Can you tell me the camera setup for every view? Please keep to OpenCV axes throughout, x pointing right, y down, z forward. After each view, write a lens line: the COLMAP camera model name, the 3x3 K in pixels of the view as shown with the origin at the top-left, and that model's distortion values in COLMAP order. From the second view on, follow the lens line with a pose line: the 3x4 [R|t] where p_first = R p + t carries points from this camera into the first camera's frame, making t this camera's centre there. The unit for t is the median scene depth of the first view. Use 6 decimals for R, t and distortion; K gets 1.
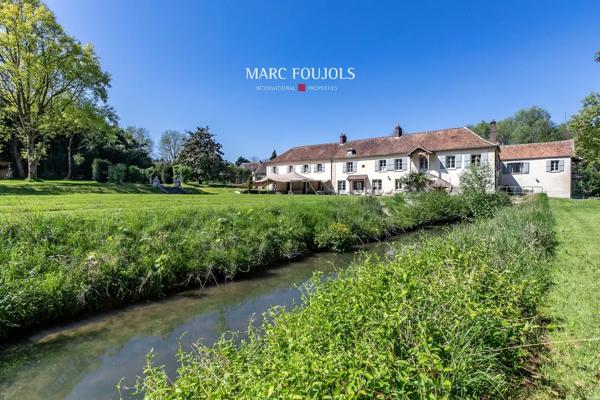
lens RADIAL K [[266.3, 0, 301.1], [0, 266.3, 196.5], [0, 0, 1]] dist [0.021471, -0.013606]
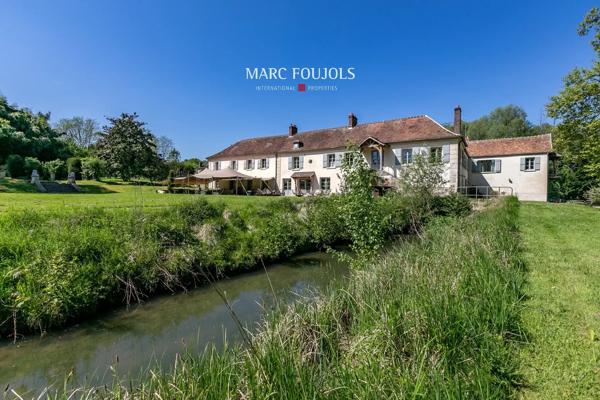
lens RADIAL K [[266.3, 0, 301.1], [0, 266.3, 196.5], [0, 0, 1]] dist [0.021471, -0.013606]
pose [[0.998691, 0.007398, 0.050610, 0.161278], [-0.007352, 0.999972, -0.001108, -0.003251], [-0.050617, 0.000734, 0.998718, 0.168257]]
